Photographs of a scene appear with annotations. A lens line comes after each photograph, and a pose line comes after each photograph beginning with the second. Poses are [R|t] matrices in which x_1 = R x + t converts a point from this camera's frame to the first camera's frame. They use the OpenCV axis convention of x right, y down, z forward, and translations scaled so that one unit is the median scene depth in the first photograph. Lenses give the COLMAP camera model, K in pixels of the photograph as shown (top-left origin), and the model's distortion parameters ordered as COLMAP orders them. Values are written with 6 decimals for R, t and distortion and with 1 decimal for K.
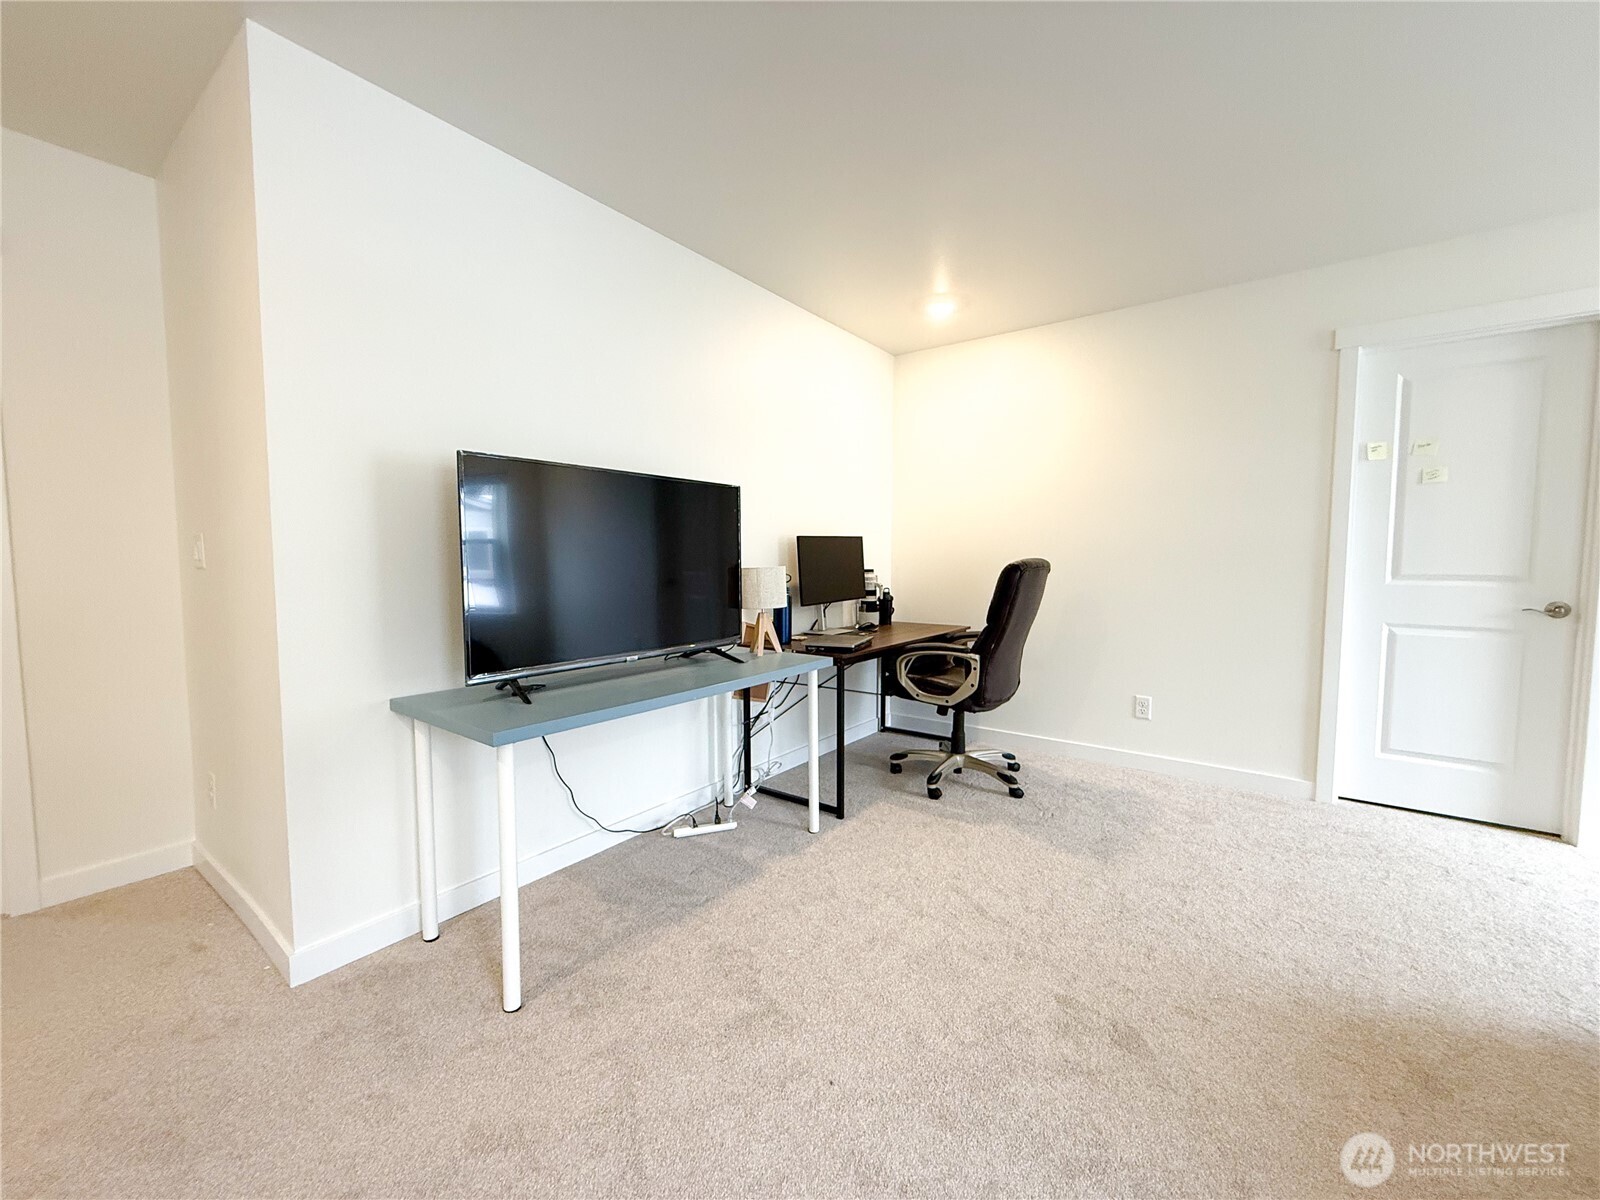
lens RADIAL K [[637.6, 0, 797.2], [0, 637.6, 598.9], [0, 0, 1]] dist [-0.000973, -0.000133]
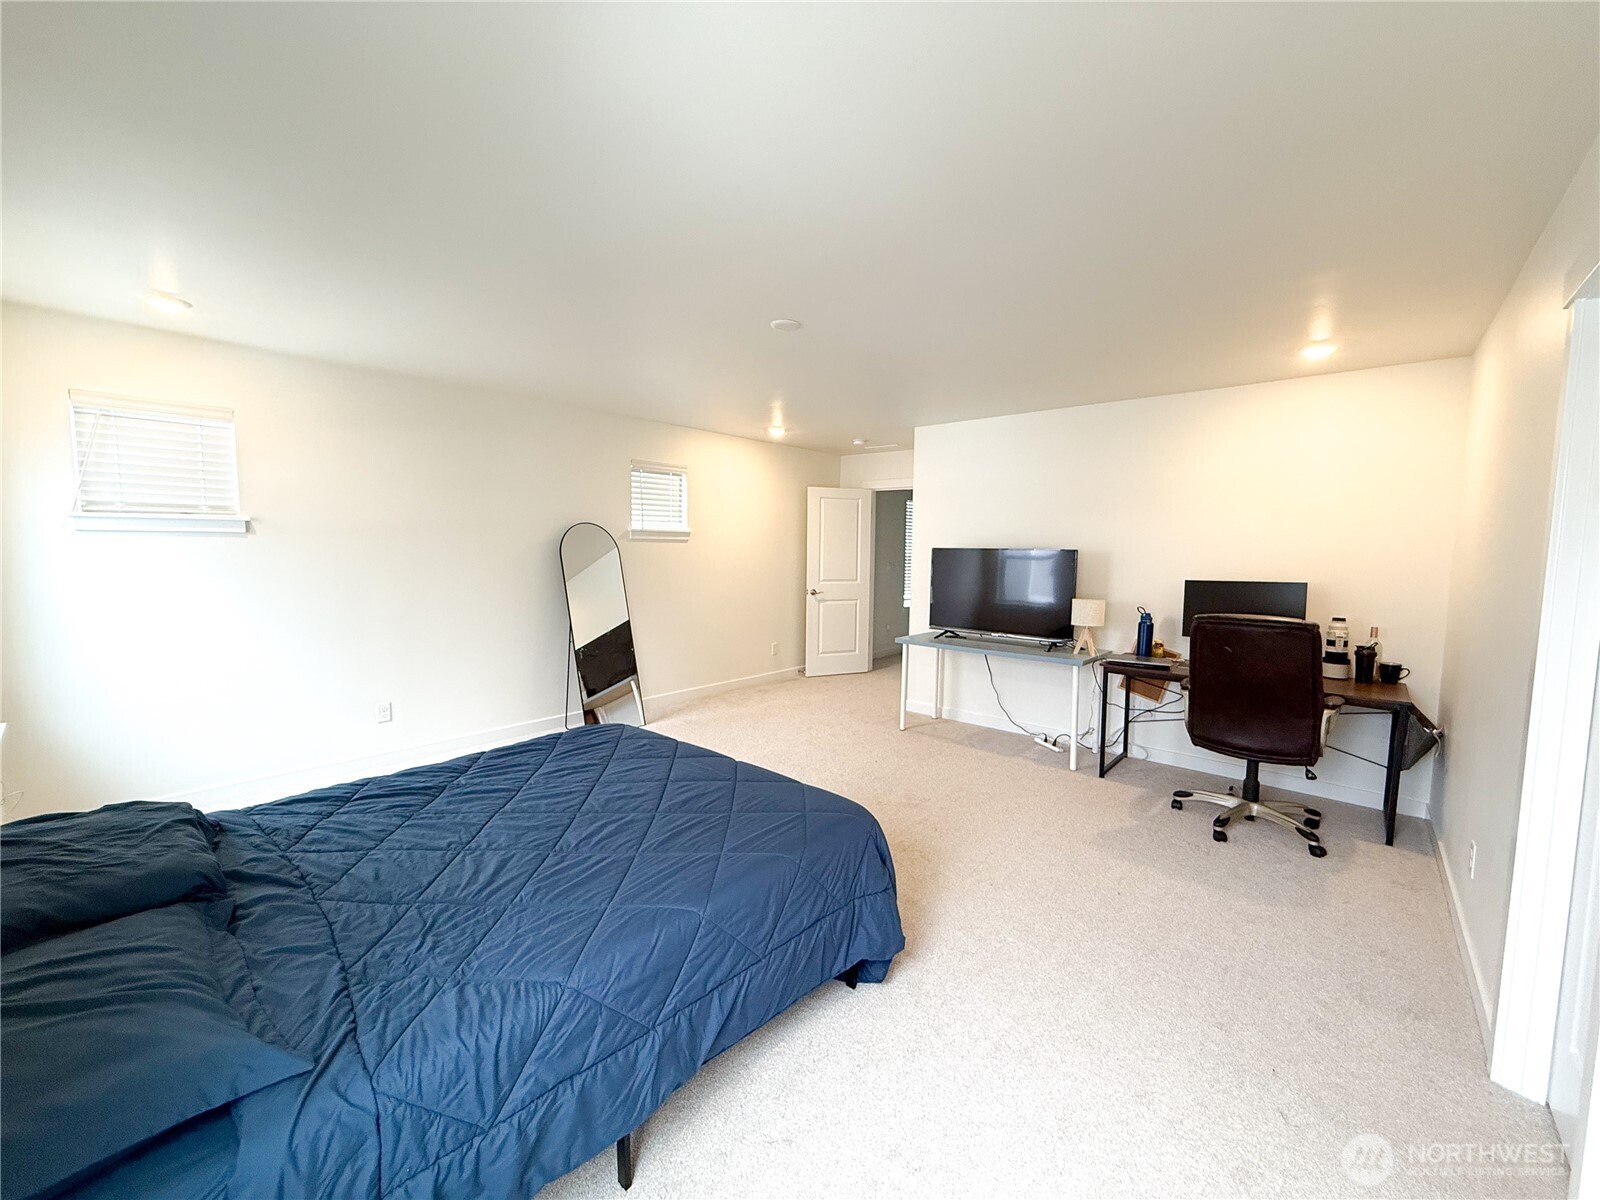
lens RADIAL K [[637.1, 0, 796.7], [0, 637.1, 599.5], [0, 0, 1]] dist [-0.000632, -0.000099]
pose [[-0.075973, 0.081928, -0.993738, 1.512915], [-0.077765, 0.993096, 0.087821, -0.127609], [0.994073, 0.083950, -0.069077, 0.375345]]
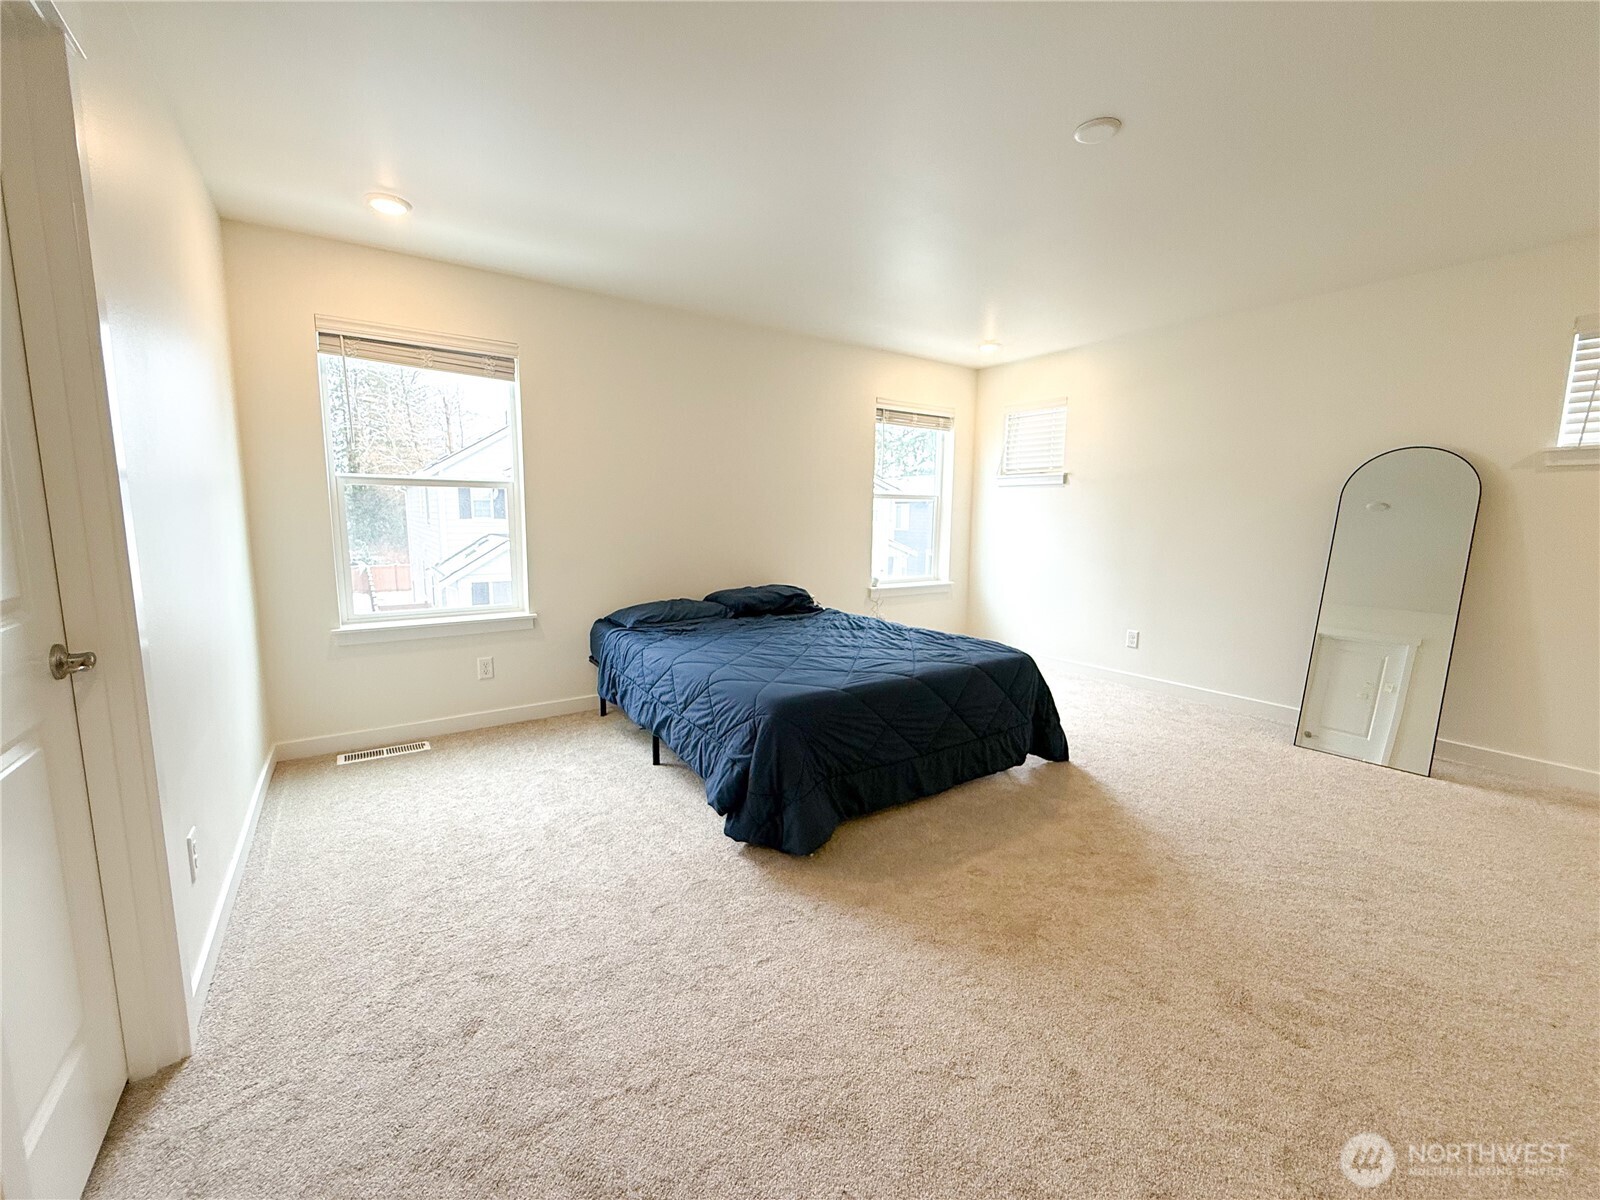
lens RADIAL K [[637.6, 0, 797.2], [0, 637.6, 598.9], [0, 0, 1]] dist [-0.000973, -0.000133]
pose [[-0.949165, -0.053128, 0.310263, 0.497715], [0.009069, 0.980629, 0.195664, -0.103799], [-0.314648, 0.188532, -0.930297, 1.141047]]
